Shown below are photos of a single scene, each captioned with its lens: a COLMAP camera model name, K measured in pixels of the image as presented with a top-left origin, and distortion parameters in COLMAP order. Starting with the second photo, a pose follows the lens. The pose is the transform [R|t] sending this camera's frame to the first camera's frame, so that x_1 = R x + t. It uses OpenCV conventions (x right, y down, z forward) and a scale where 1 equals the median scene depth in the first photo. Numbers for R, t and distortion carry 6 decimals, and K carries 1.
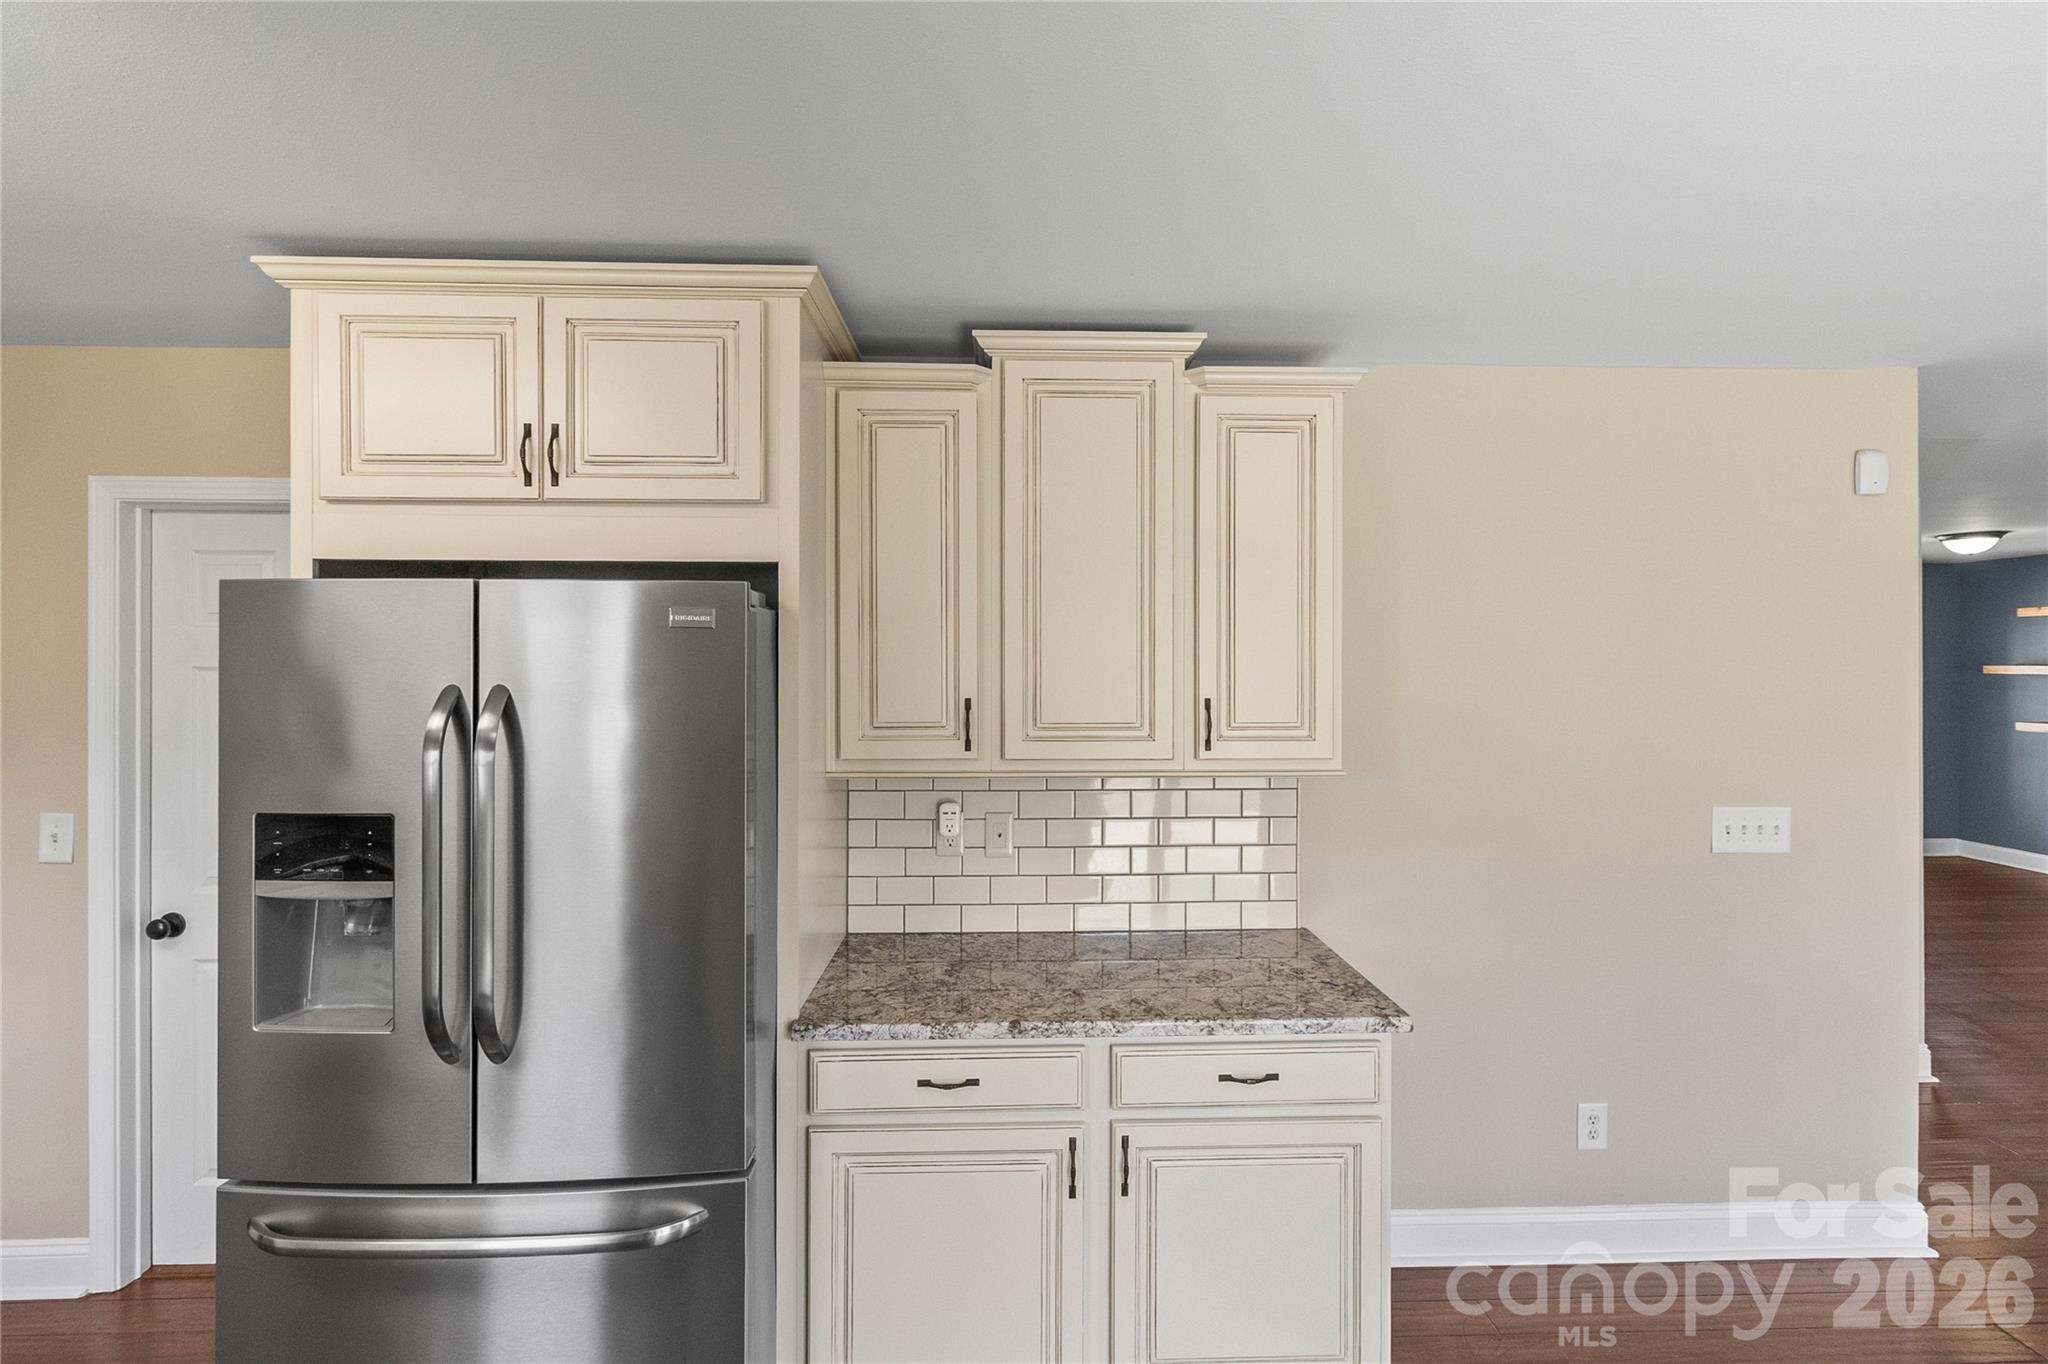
lens RADIAL K [[944.9, 0, 1029.1], [0, 944.9, 665.4], [0, 0, 1]] dist [-0.001795, 0.002054]
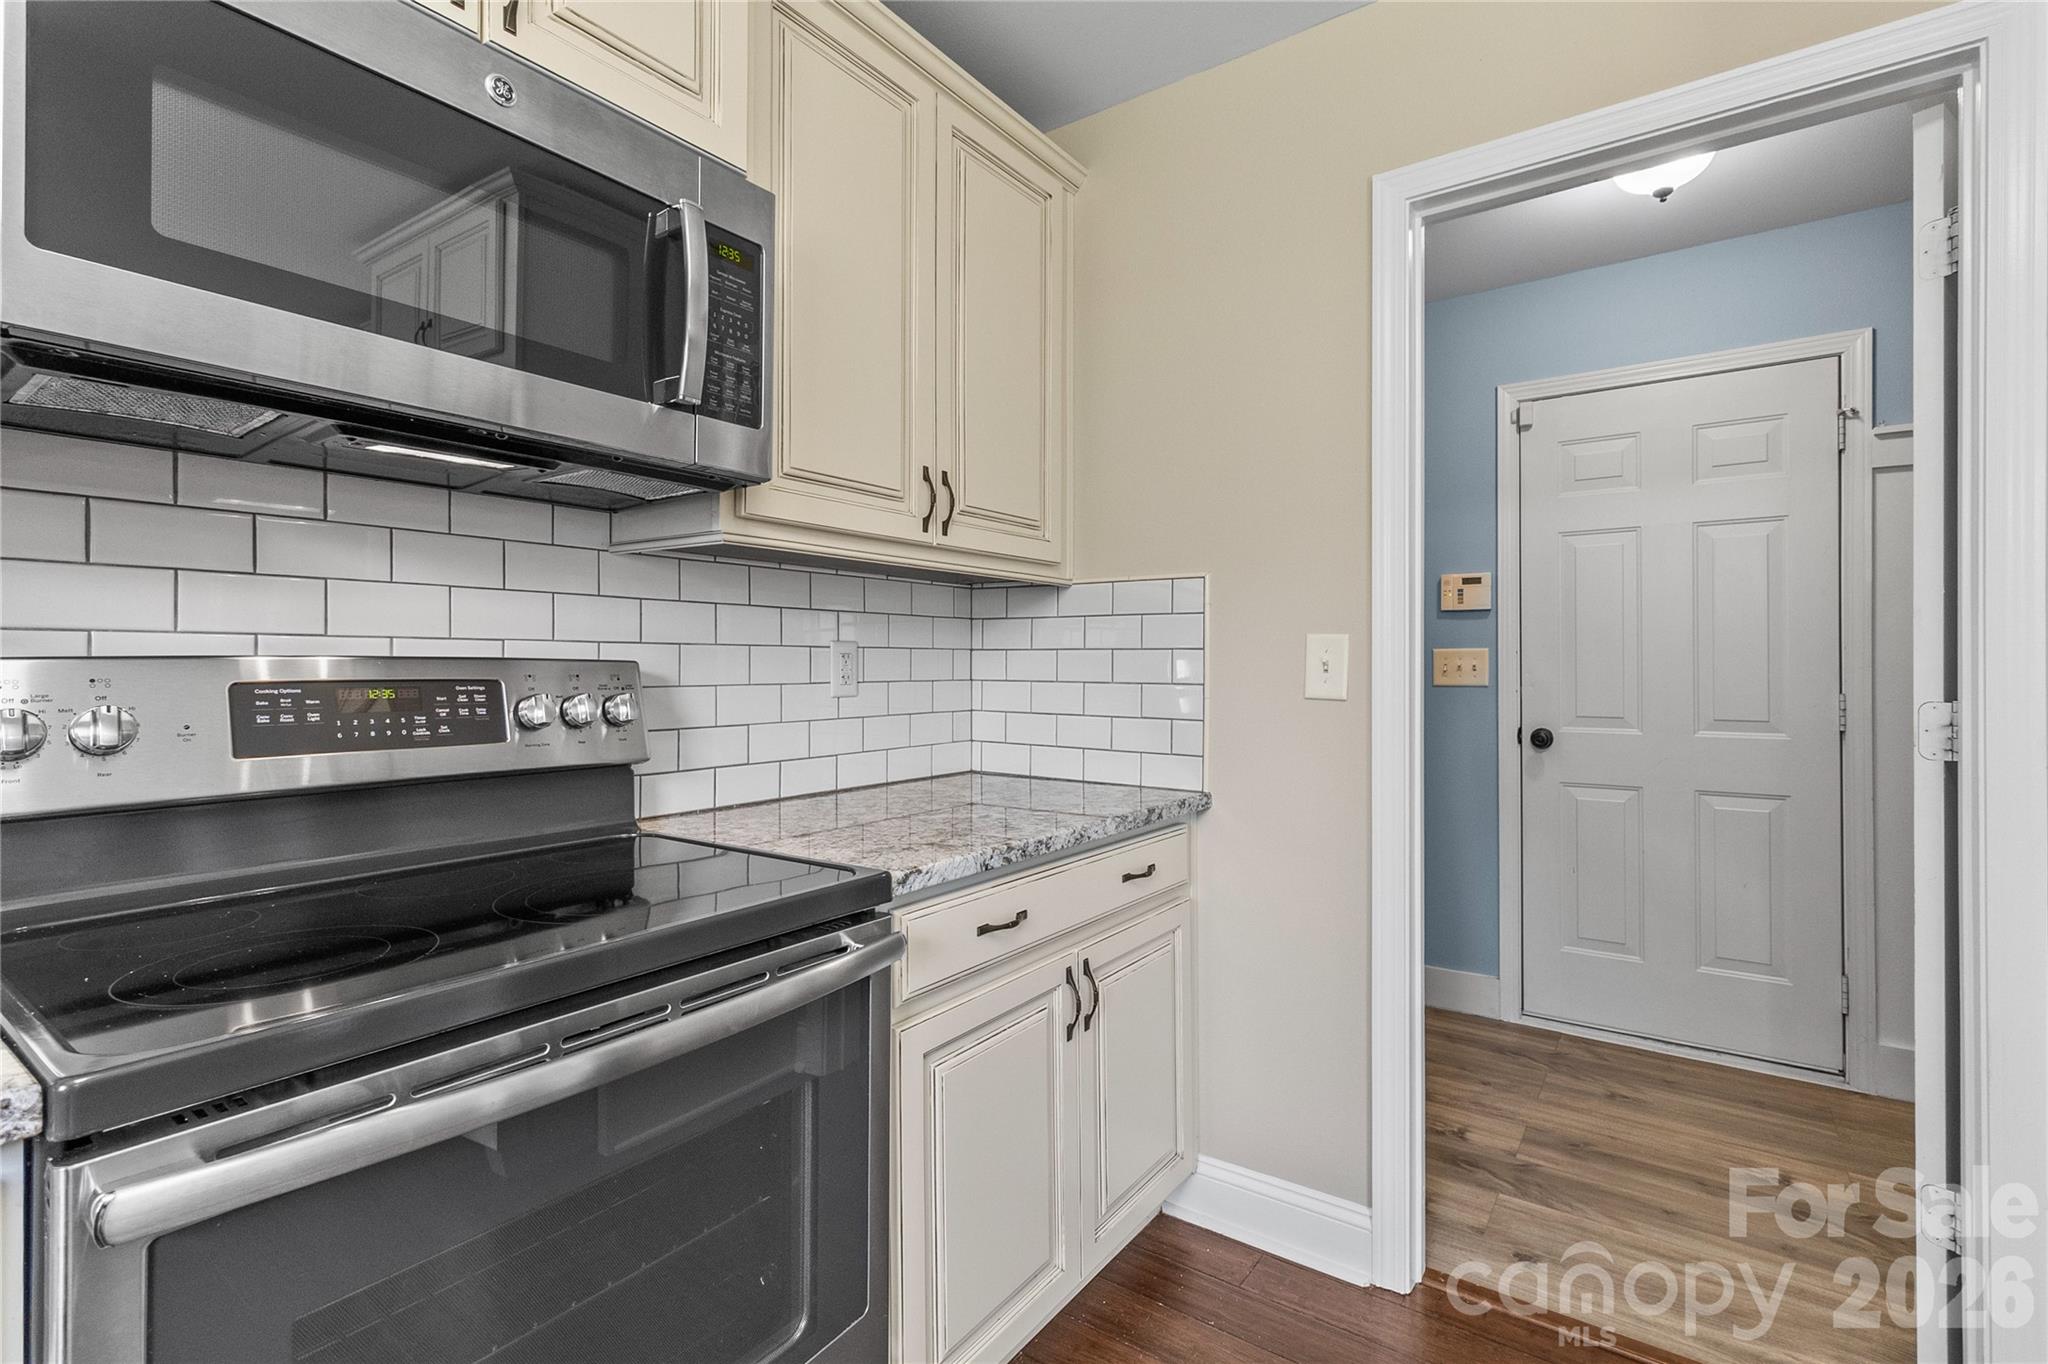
lens RADIAL K [[944.9, 0, 1031.4], [0, 944.9, 665.0], [0, 0, 1]] dist [-0.001795, 0.002054]
pose [[0.795457, 0.000911, -0.606009, -0.955357], [-0.002599, 0.999995, -0.001909, 0.231419], [0.606004, 0.003094, 0.795456, 0.319908]]
